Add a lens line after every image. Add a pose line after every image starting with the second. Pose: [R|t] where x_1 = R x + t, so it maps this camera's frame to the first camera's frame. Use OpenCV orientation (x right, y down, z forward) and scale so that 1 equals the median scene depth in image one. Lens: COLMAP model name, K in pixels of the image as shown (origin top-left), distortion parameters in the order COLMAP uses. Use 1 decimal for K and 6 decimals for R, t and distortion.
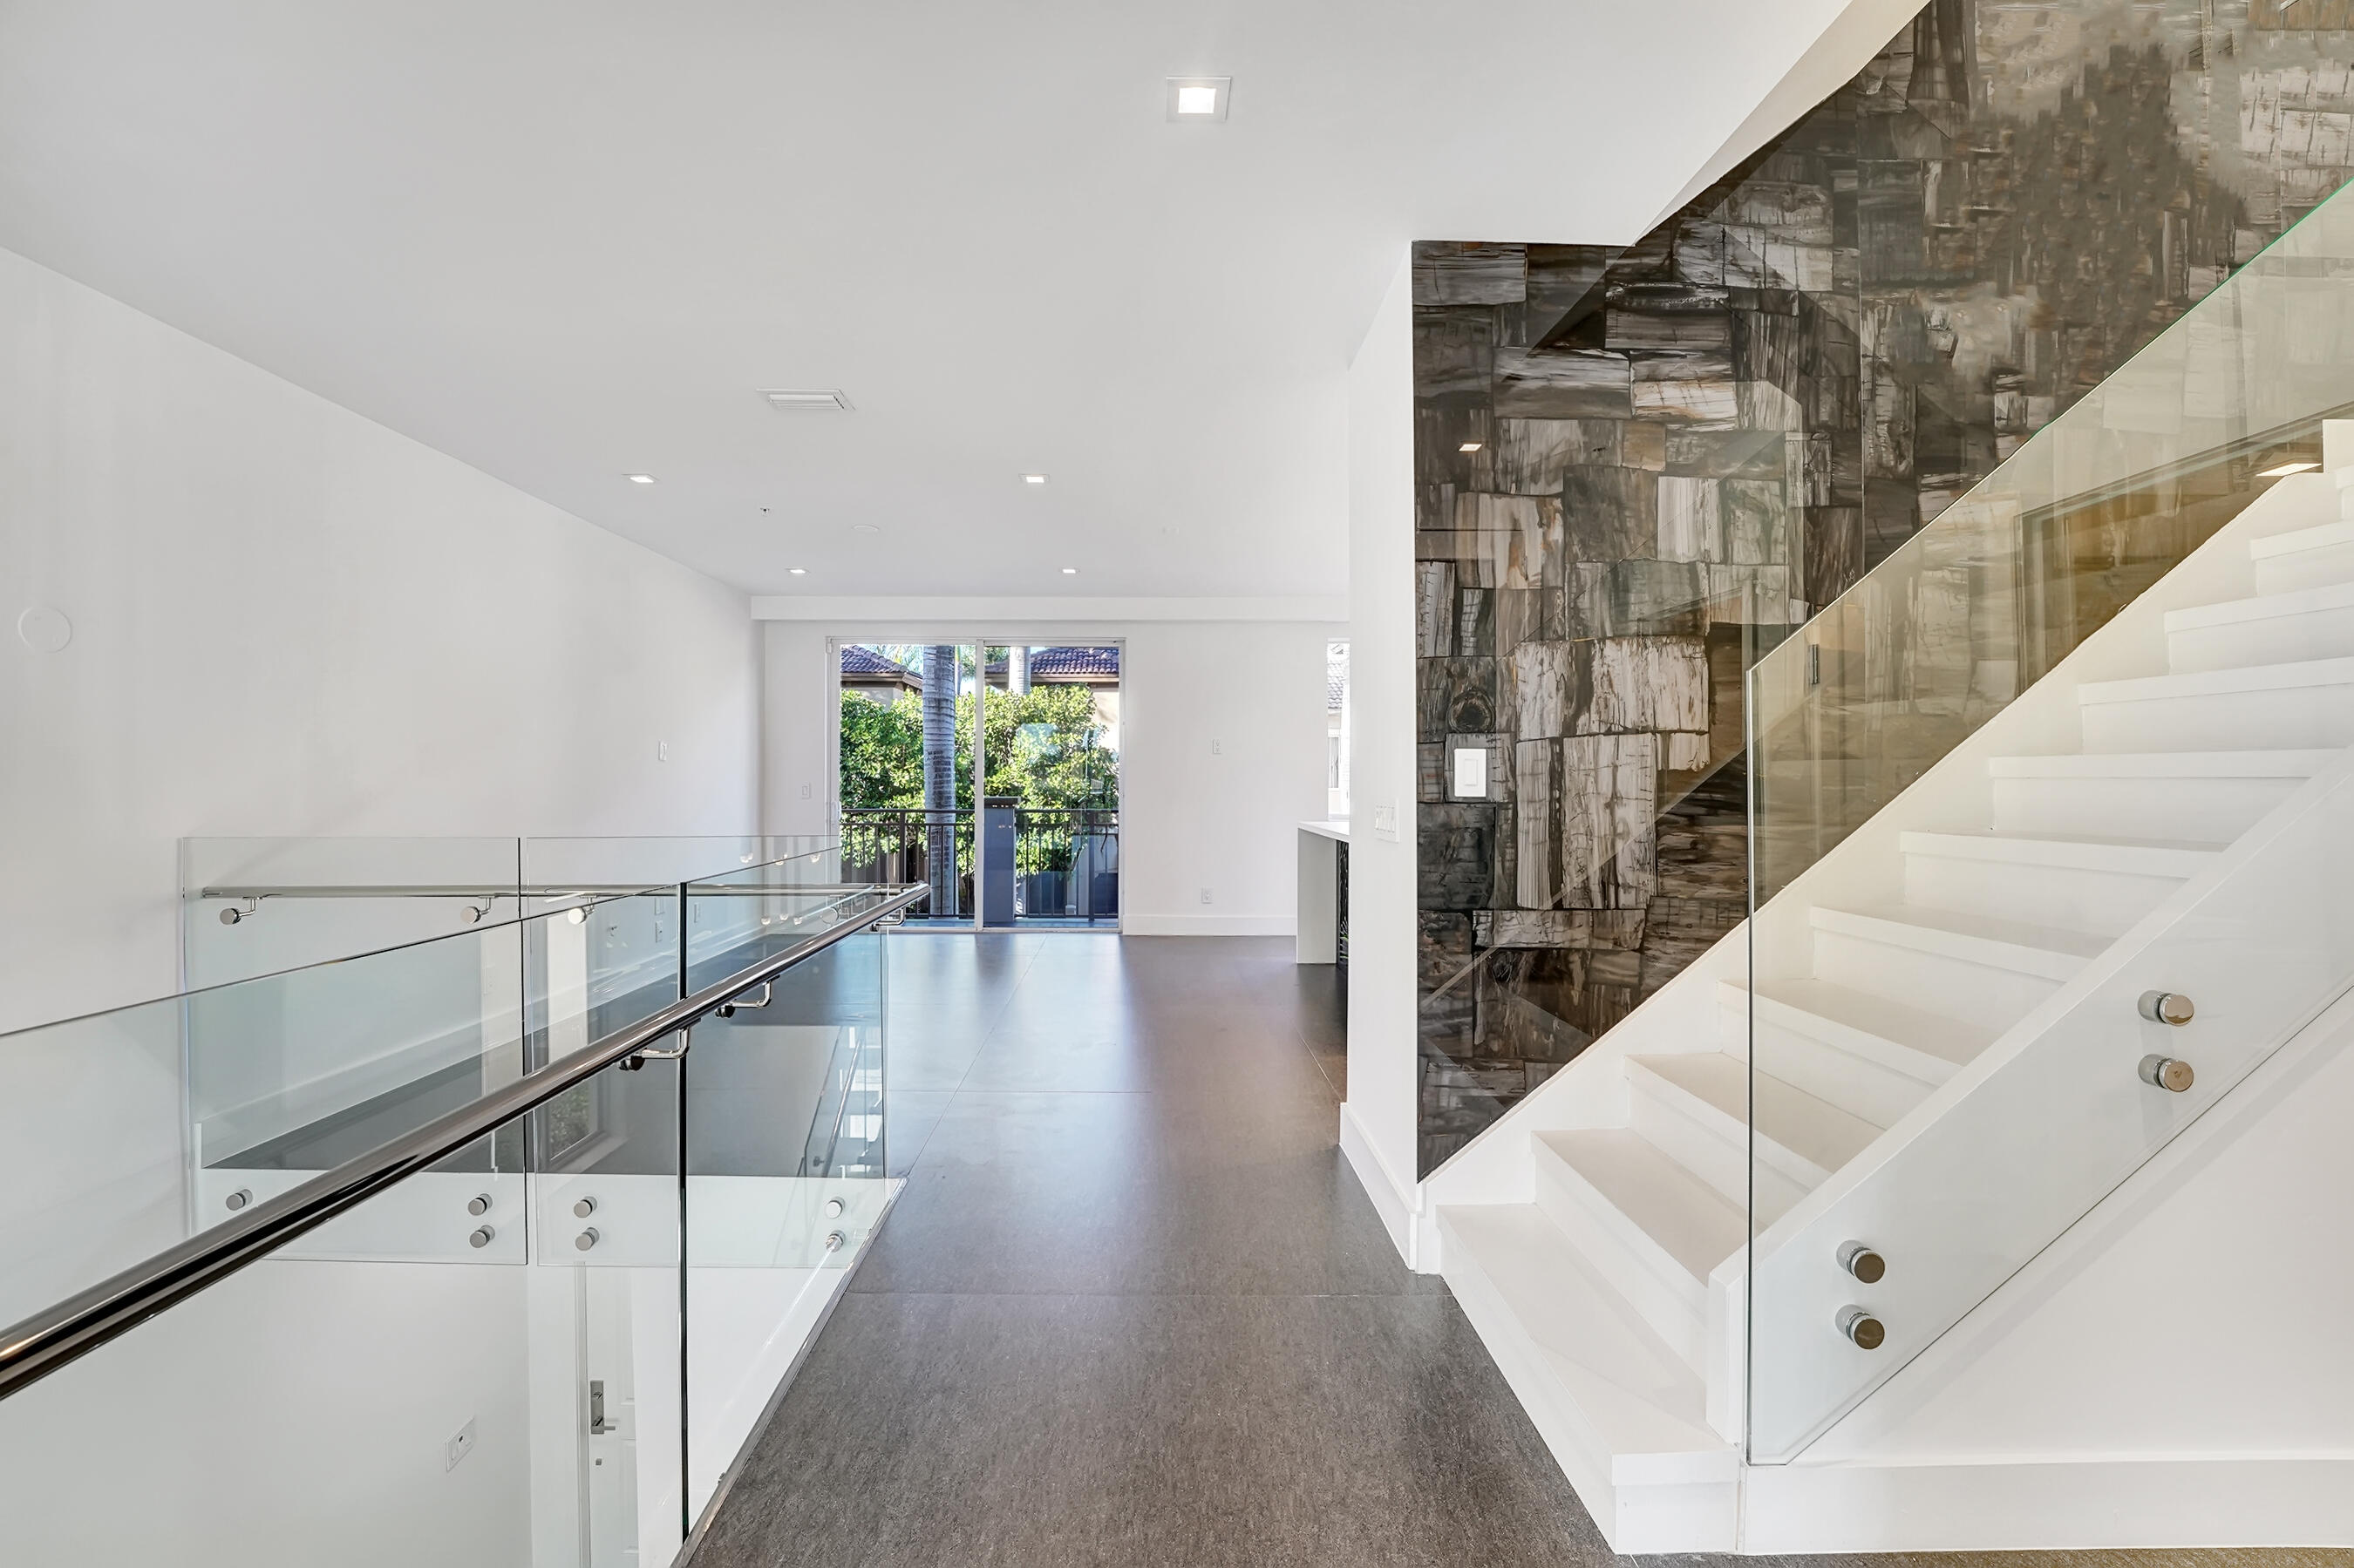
lens RADIAL K [[965.1, 0, 1174.3], [0, 965.1, 790.1], [0, 0, 1]] dist [-0.007601, -0.000237]
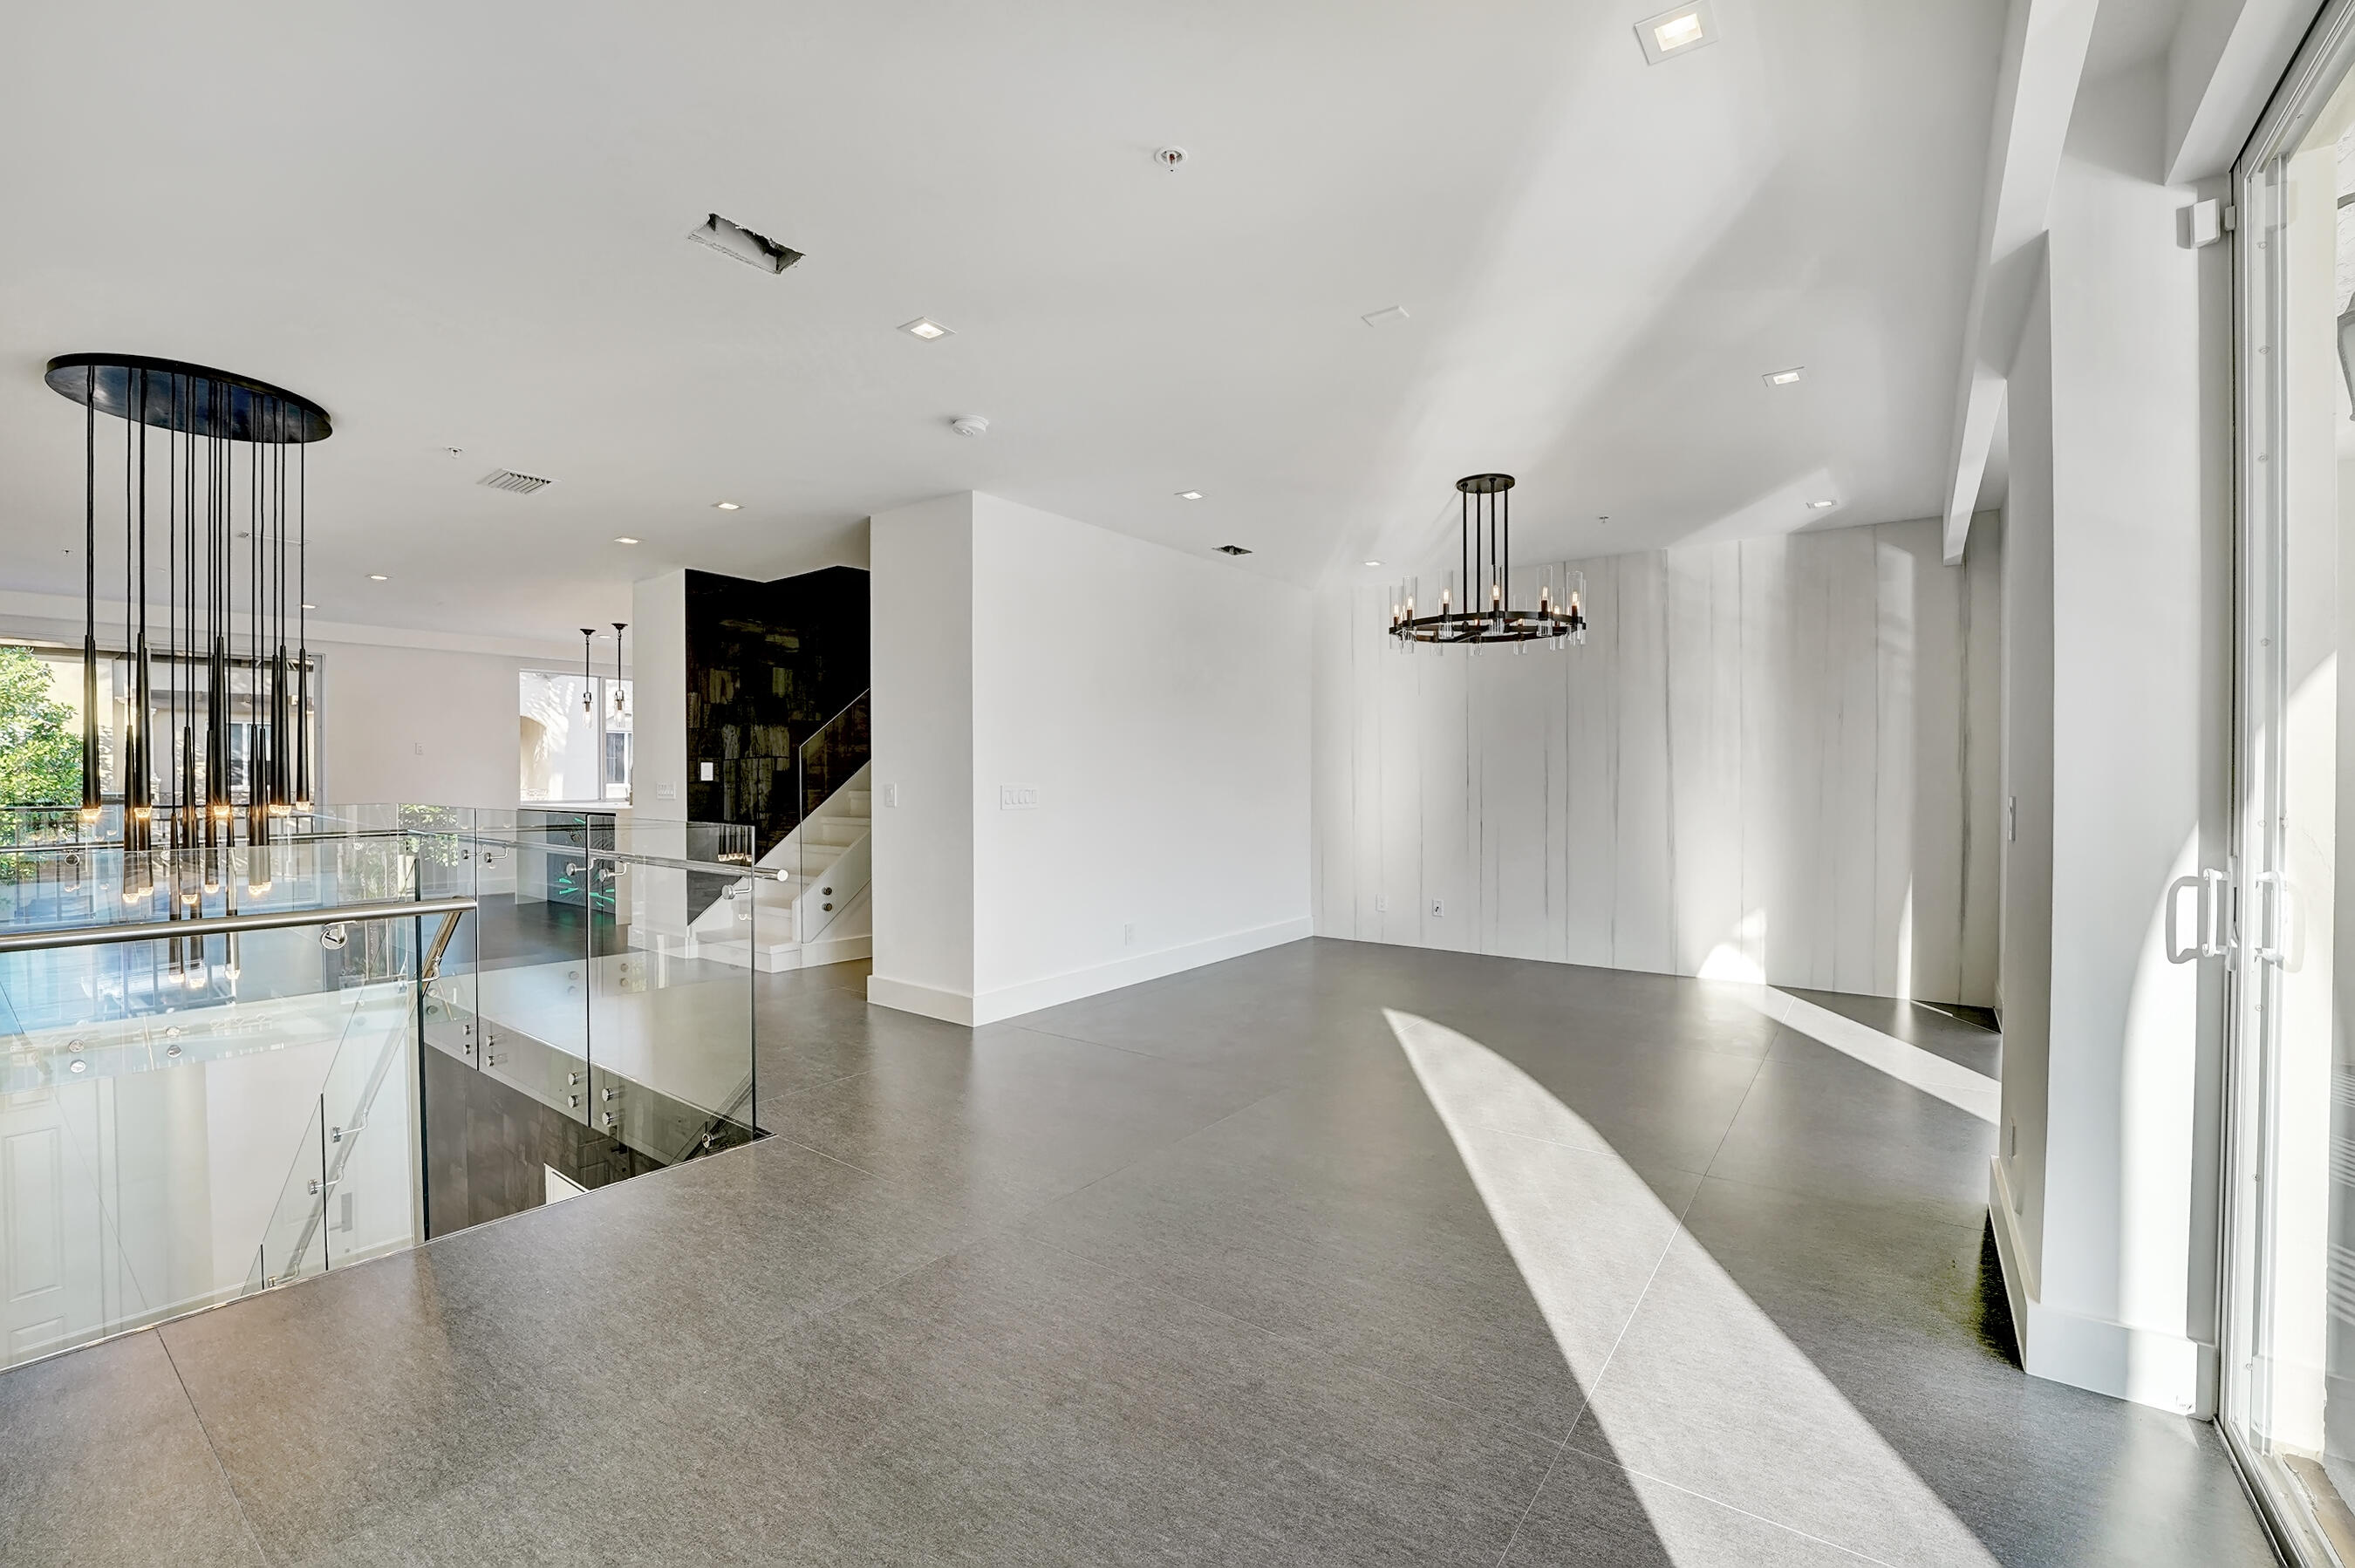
lens RADIAL K [[965.5, 0, 1183.9], [0, 965.5, 777.8], [0, 0, 1]] dist [-0.007601, -0.000237]
pose [[0.607556, -0.005697, 0.794256, -1.023951], [-0.009562, 0.999849, 0.014486, -0.052813], [-0.794219, -0.016396, 0.607410, -1.699455]]
